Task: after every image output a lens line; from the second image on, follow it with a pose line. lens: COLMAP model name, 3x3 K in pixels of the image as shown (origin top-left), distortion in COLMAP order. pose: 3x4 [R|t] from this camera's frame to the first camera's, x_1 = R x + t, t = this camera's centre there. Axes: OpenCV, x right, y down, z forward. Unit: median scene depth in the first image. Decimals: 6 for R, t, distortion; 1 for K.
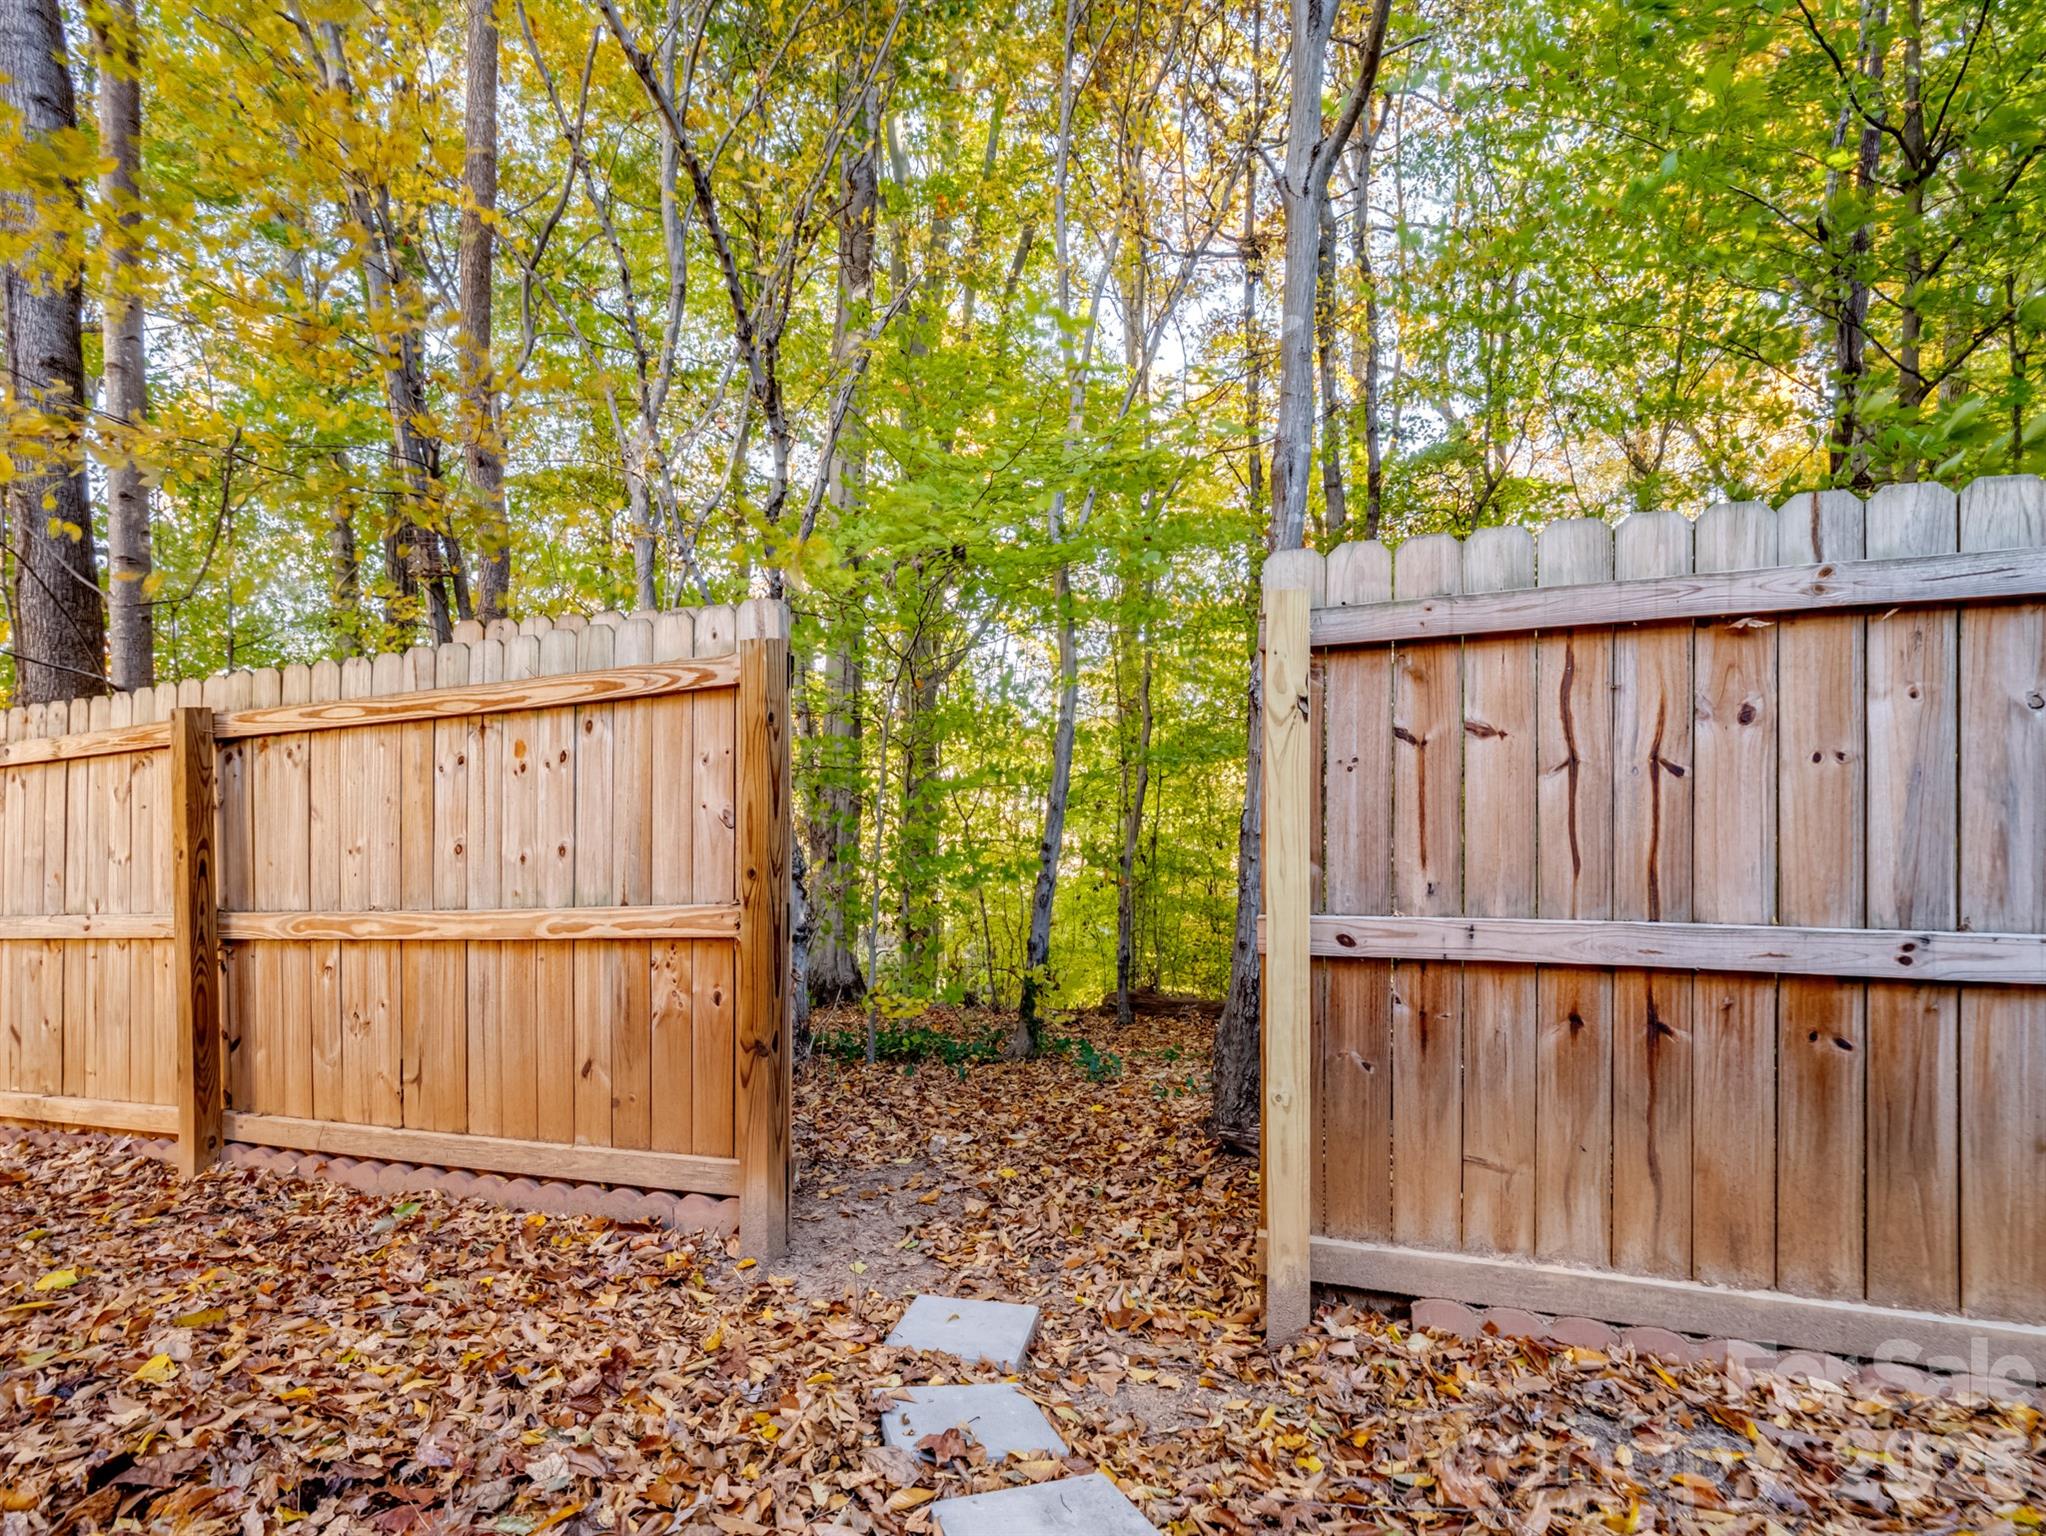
lens RADIAL K [[981.0, 0, 1017.8], [0, 981.0, 759.5], [0, 0, 1]] dist [-0.000526, -0.000107]
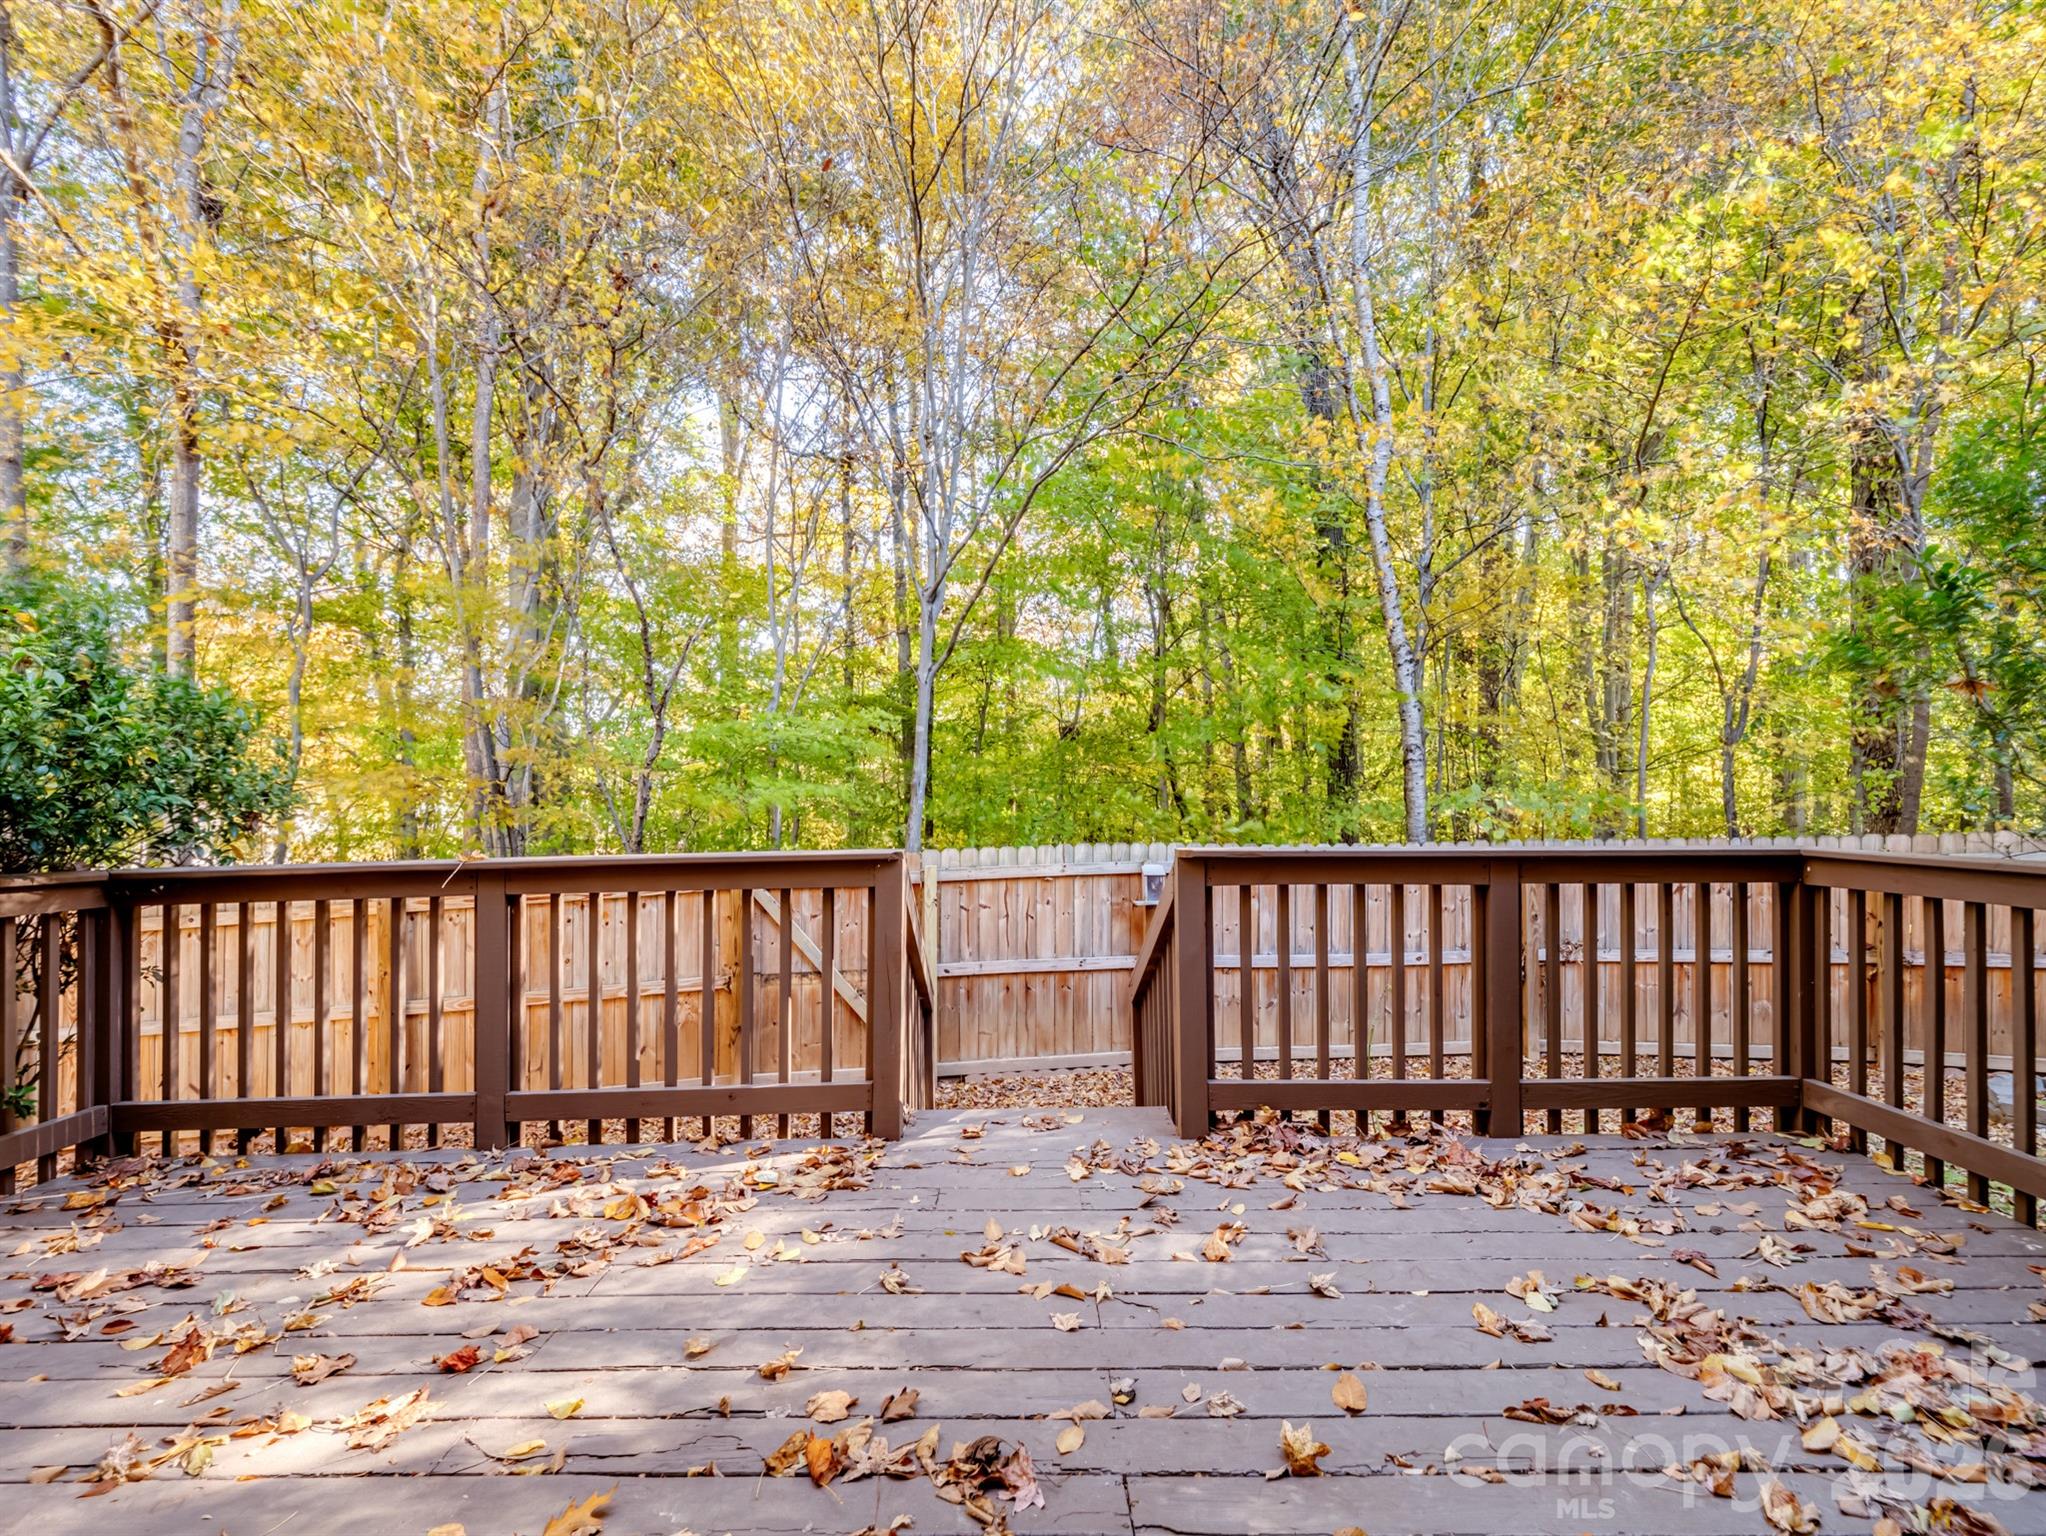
lens RADIAL K [[981.0, 0, 1022.9], [0, 981.0, 755.5], [0, 0, 1]] dist [-0.000526, -0.000107]
pose [[0.909083, 0.001258, 0.416613, -0.864318], [0.002306, 0.999965, -0.008050, -0.548652], [-0.416609, 0.008279, 0.909048, -2.258141]]
